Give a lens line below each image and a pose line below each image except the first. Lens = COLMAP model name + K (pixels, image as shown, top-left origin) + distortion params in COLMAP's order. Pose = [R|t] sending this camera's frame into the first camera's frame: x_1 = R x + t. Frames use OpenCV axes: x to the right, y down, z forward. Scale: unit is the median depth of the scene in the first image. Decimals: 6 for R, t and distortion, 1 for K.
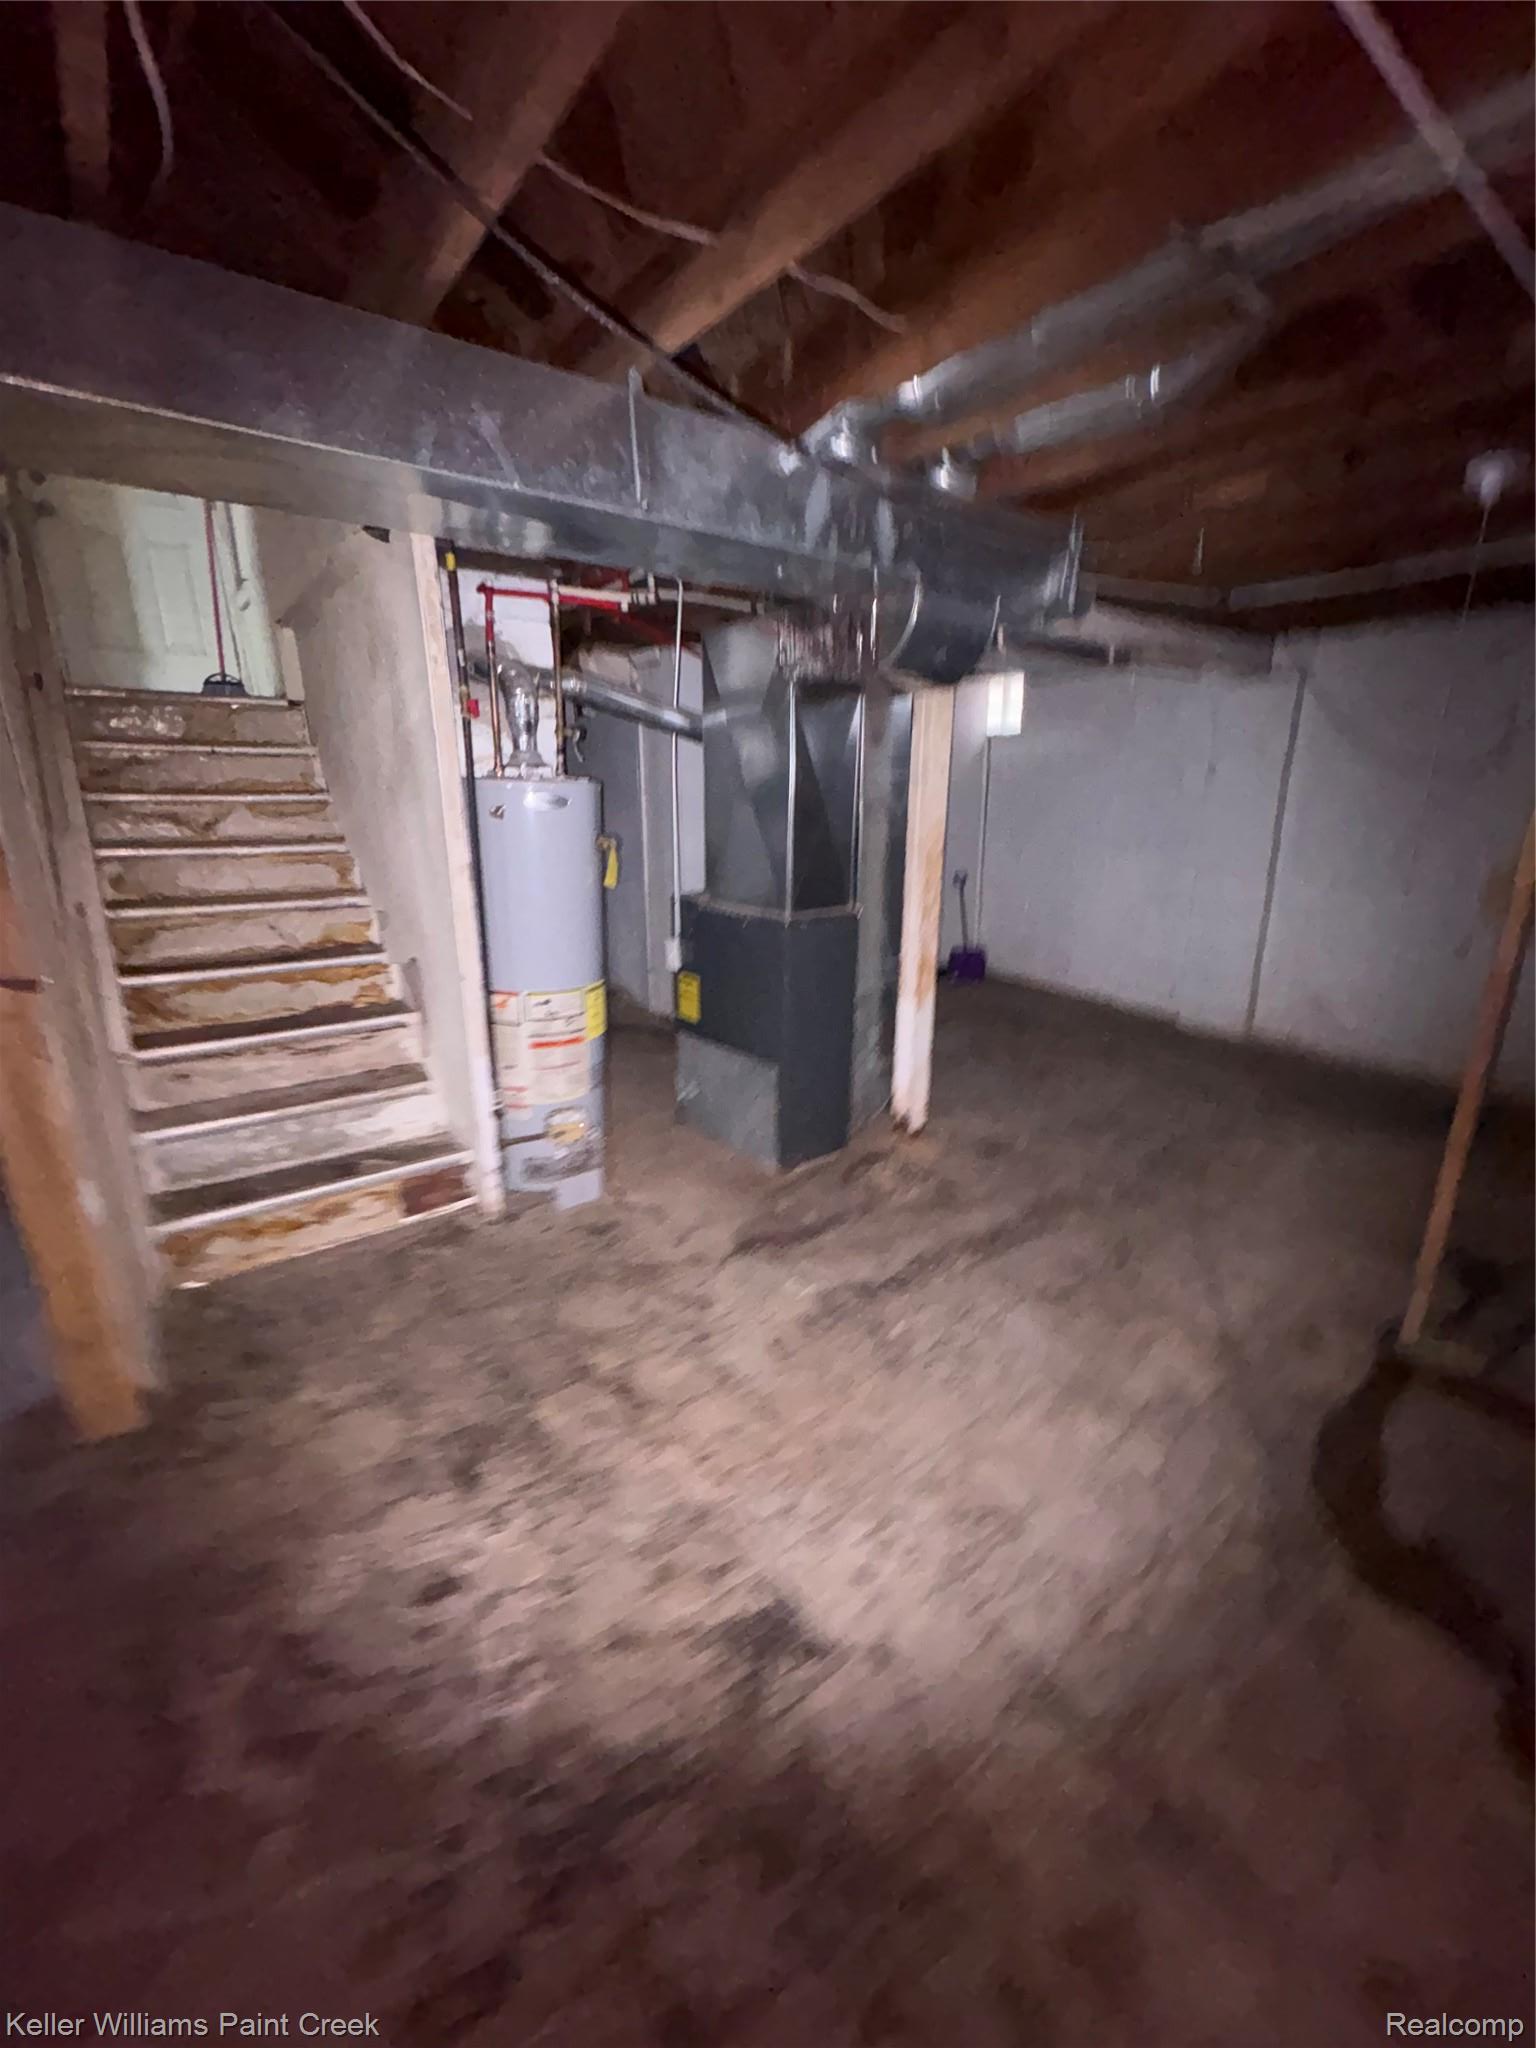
lens RADIAL K [[822.2, 0, 769.5], [0, 822.2, 1023.4], [0, 0, 1]] dist [0.000749, -0.000104]
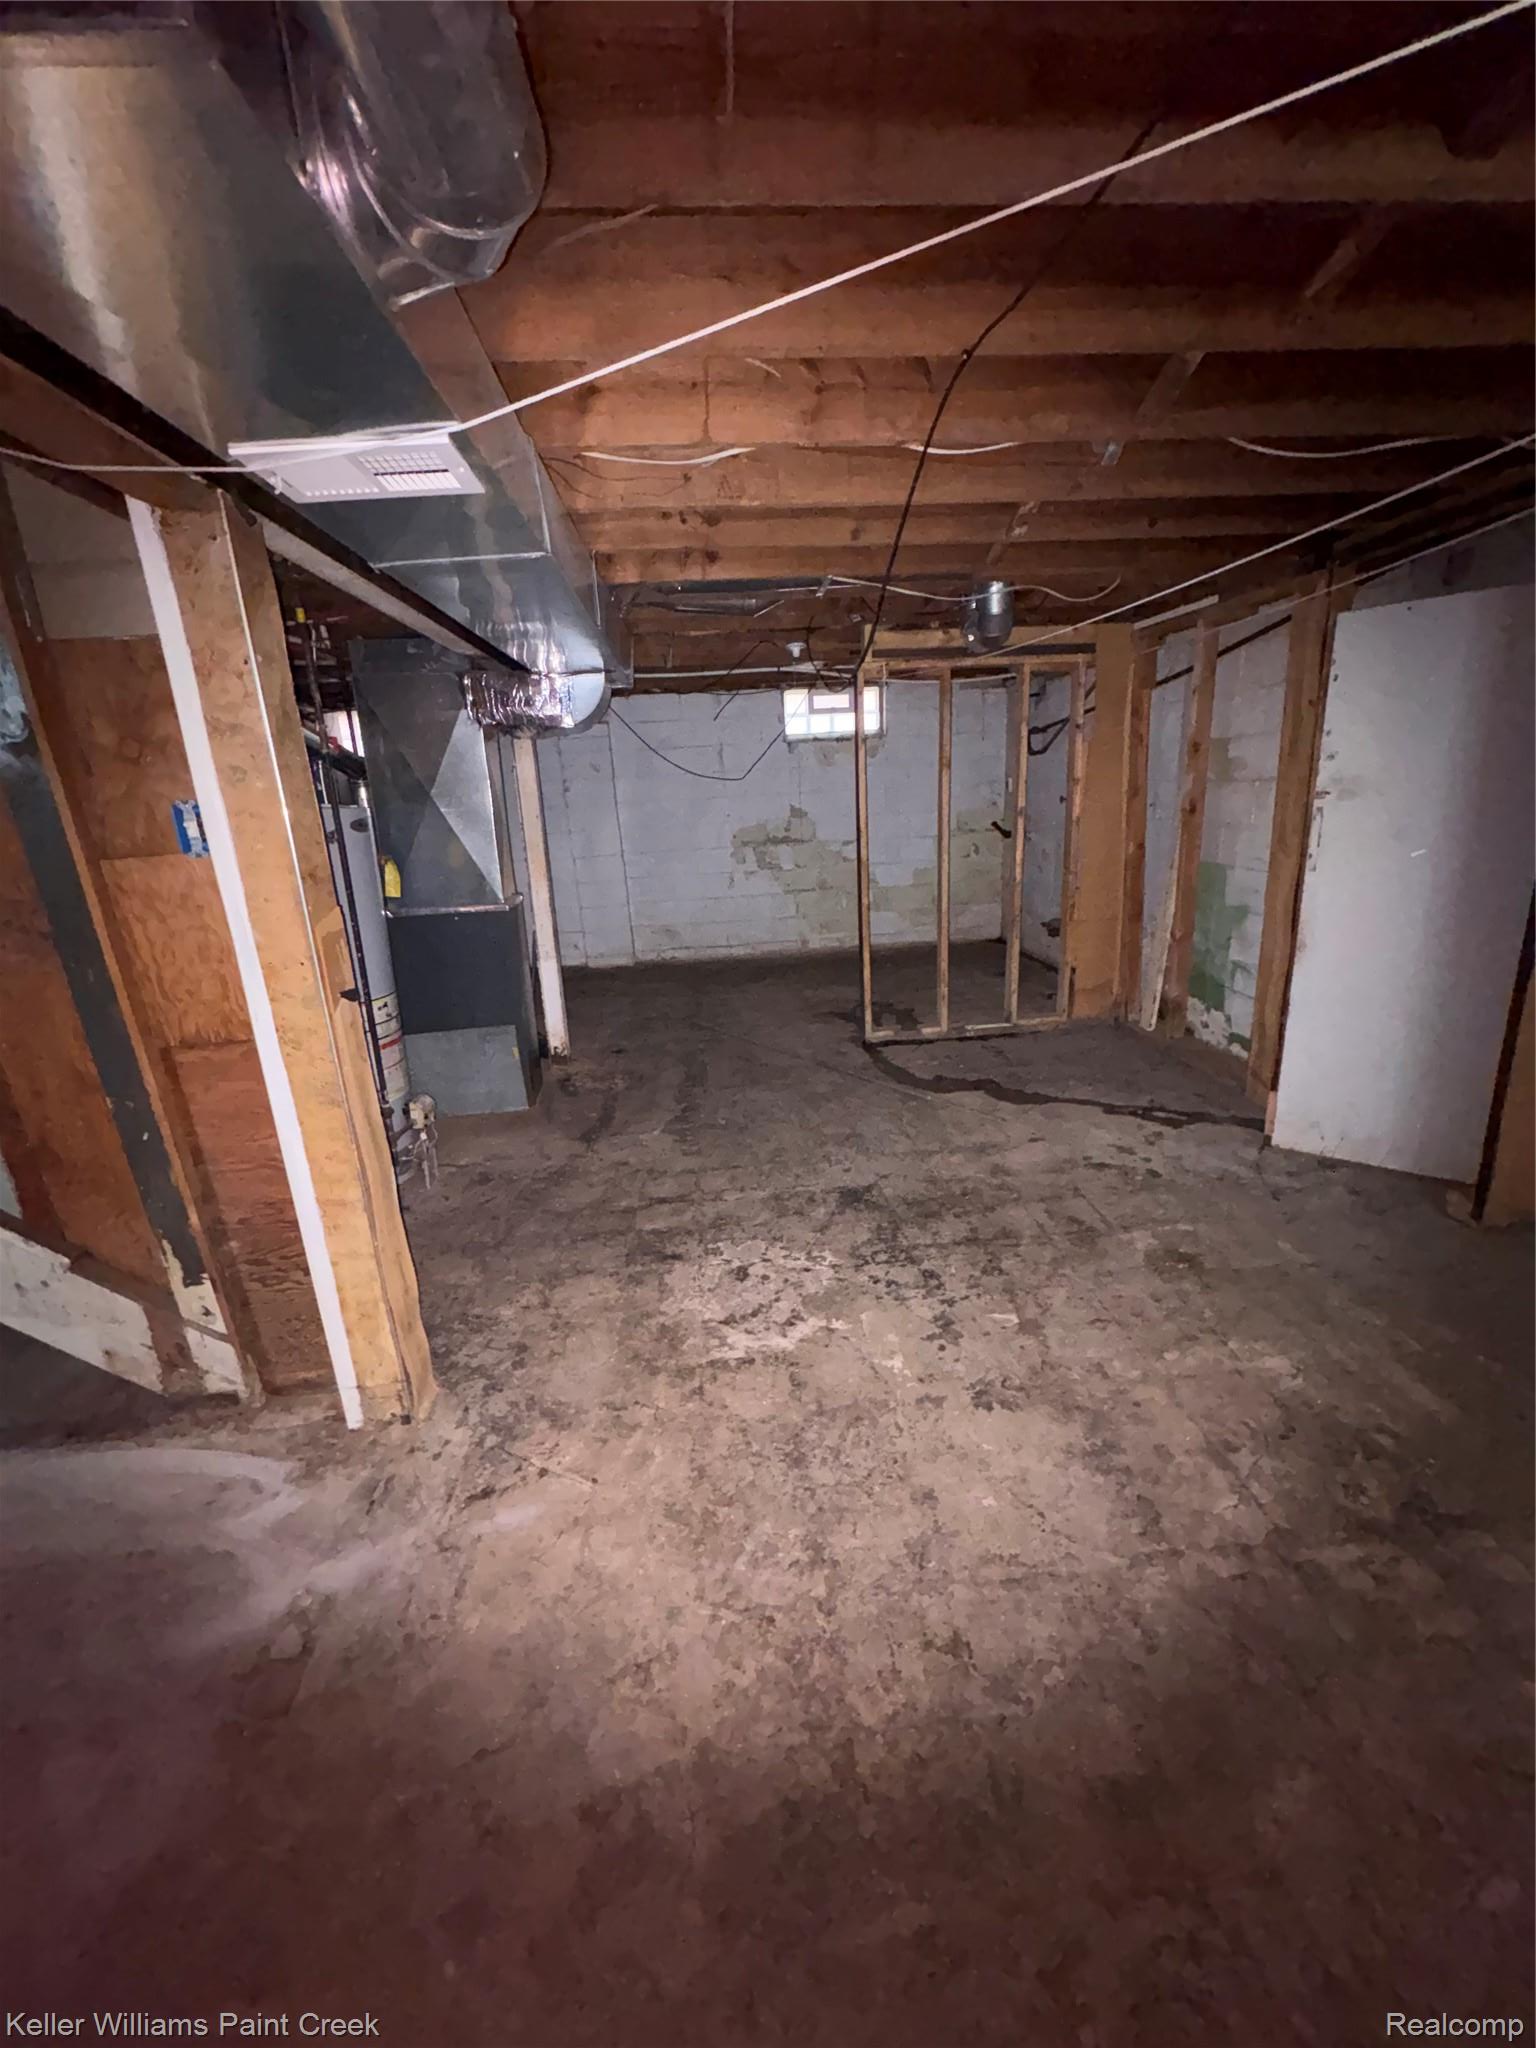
lens RADIAL K [[822.2, 0, 763.5], [0, 822.2, 1023.6], [0, 0, 1]] dist [0.000749, -0.000104]
pose [[0.532803, -0.259656, 0.805419, -0.848003], [0.281901, 0.951861, 0.120383, 0.006171], [-0.797905, 0.162908, 0.580352, -0.051448]]
